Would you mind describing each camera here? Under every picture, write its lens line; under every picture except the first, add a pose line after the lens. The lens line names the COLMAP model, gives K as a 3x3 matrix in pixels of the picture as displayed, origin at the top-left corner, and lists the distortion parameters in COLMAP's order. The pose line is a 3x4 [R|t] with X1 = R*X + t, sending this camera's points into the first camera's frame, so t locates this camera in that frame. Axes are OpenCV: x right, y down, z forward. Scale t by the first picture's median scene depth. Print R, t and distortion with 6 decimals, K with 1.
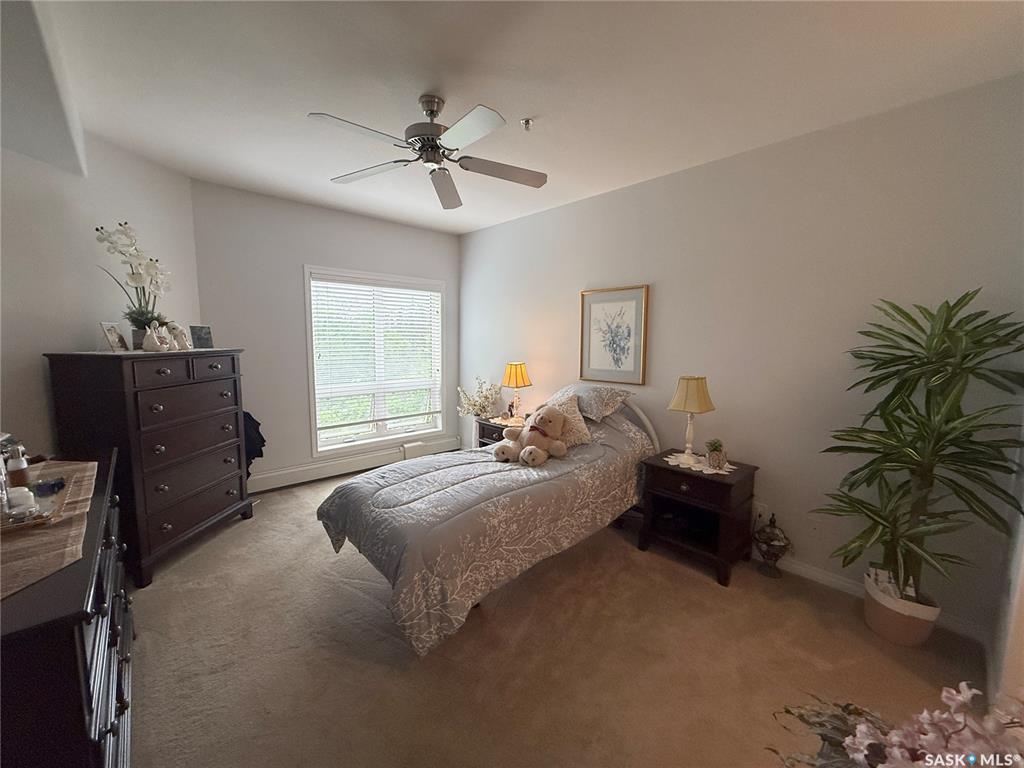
lens RADIAL K [[408.0, 0, 510.4], [0, 408.0, 386.5], [0, 0, 1]] dist [-0.000314, -0.000120]
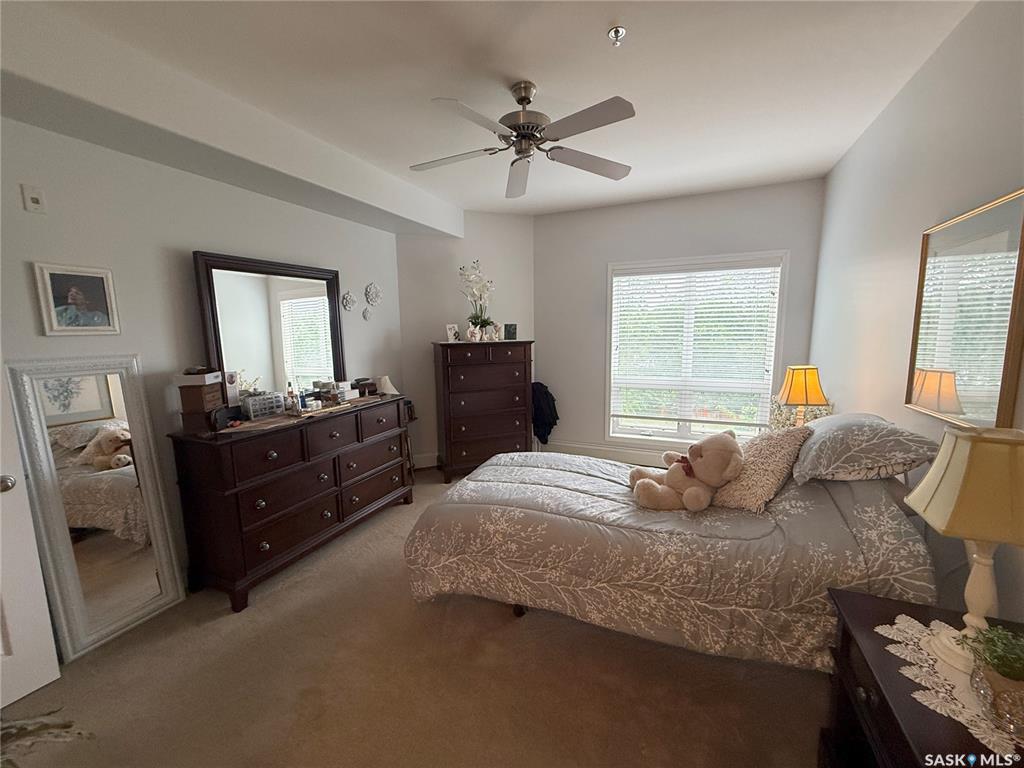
lens RADIAL K [[408.0, 0, 512.3], [0, 408.0, 385.0], [0, 0, 1]] dist [-0.000314, -0.000120]
pose [[0.403555, 0.109906, -0.908330, 0.611559], [-0.093225, 0.992532, 0.078676, -0.056118], [0.910194, 0.052929, 0.410787, 0.491989]]
